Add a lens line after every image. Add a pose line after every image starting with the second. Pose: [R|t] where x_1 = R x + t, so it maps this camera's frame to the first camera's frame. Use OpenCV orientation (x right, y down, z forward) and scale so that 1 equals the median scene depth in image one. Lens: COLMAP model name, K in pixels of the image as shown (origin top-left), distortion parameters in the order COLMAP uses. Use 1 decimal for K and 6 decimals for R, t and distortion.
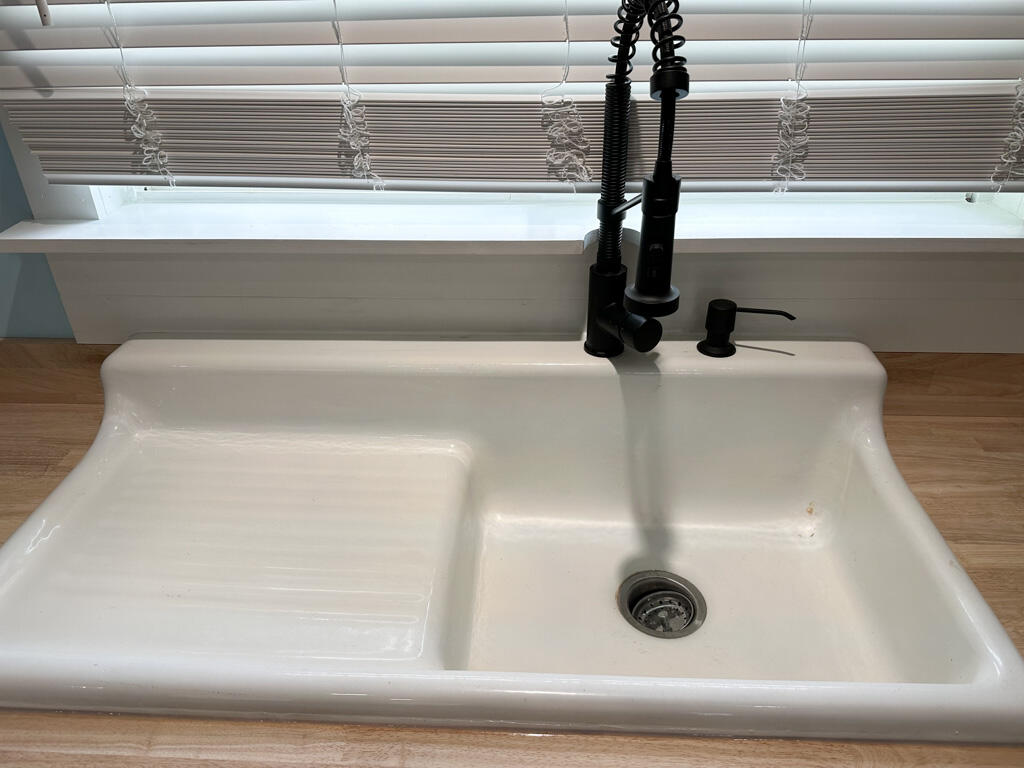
lens RADIAL K [[714.2, 0, 512.3], [0, 714.2, 380.8], [0, 0, 1]] dist [0.038305, -0.045085]
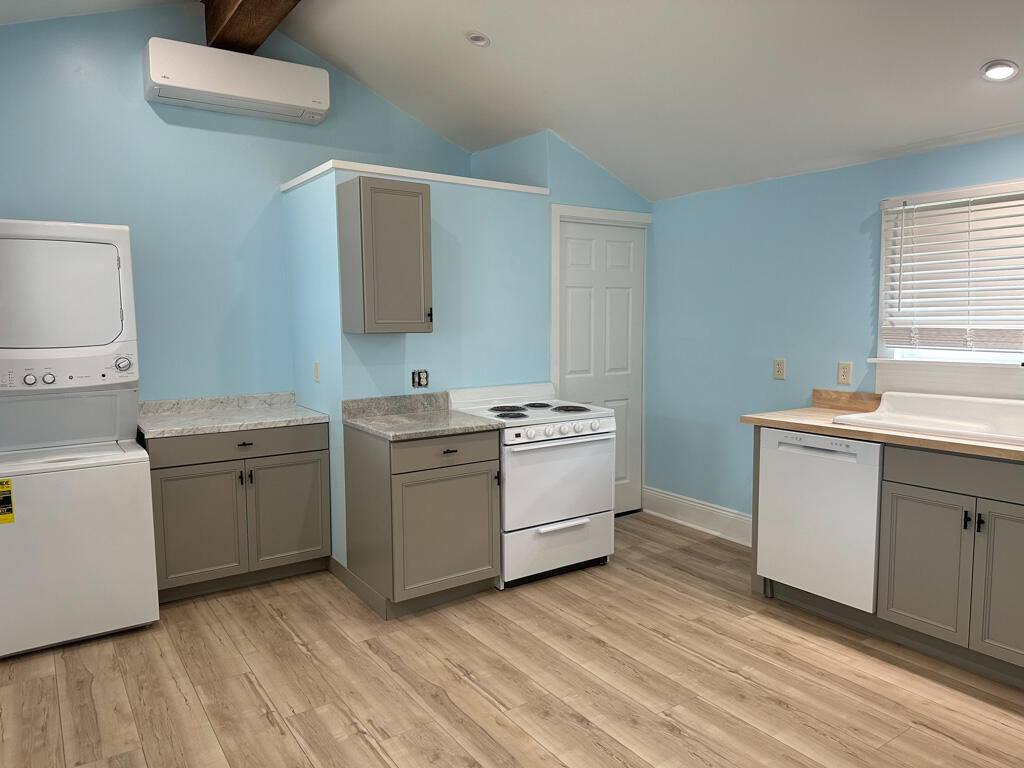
lens RADIAL K [[714.2, 0, 510.5], [0, 714.2, 386.7], [0, 0, 1]] dist [0.038305, -0.045085]
pose [[0.594648, 0.077384, -0.800253, 1.472417], [-0.331635, 0.930342, -0.156465, 1.372117], [0.732402, 0.358434, 0.578890, -3.046802]]
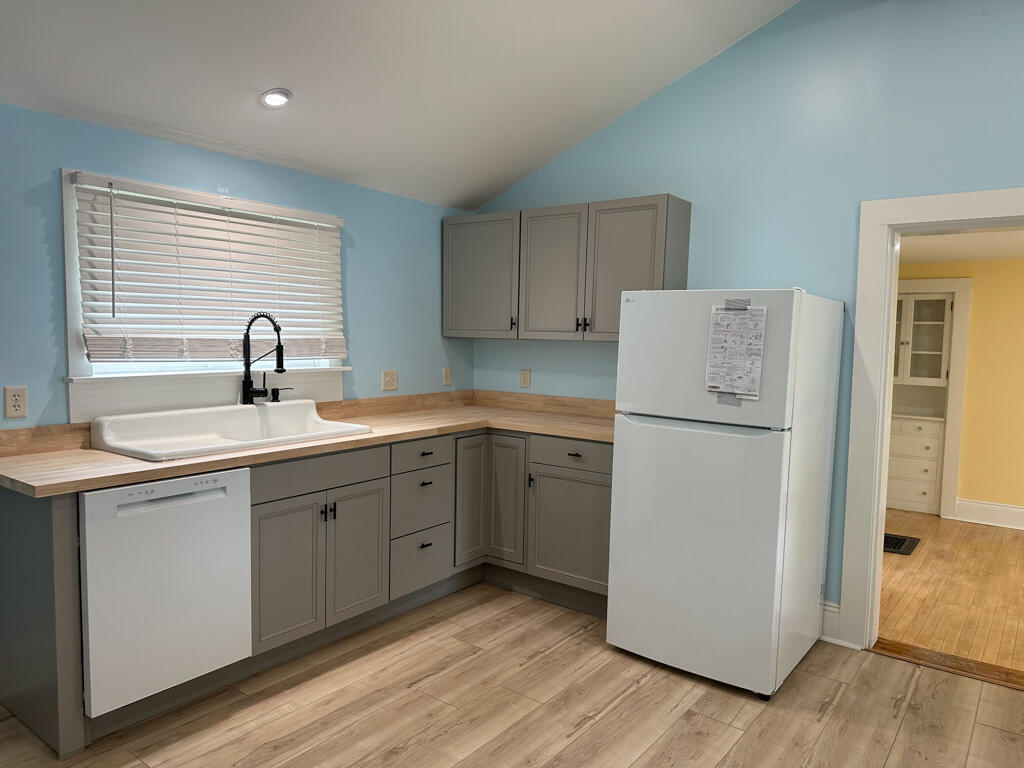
lens RADIAL K [[714.2, 0, 509.5], [0, 714.2, 389.2], [0, 0, 1]] dist [0.038305, -0.045085]
pose [[0.571305, -0.048599, 0.819298, -2.361230], [0.320463, 0.932215, -0.168165, 1.047918], [-0.755589, 0.358628, 0.548153, -2.278606]]
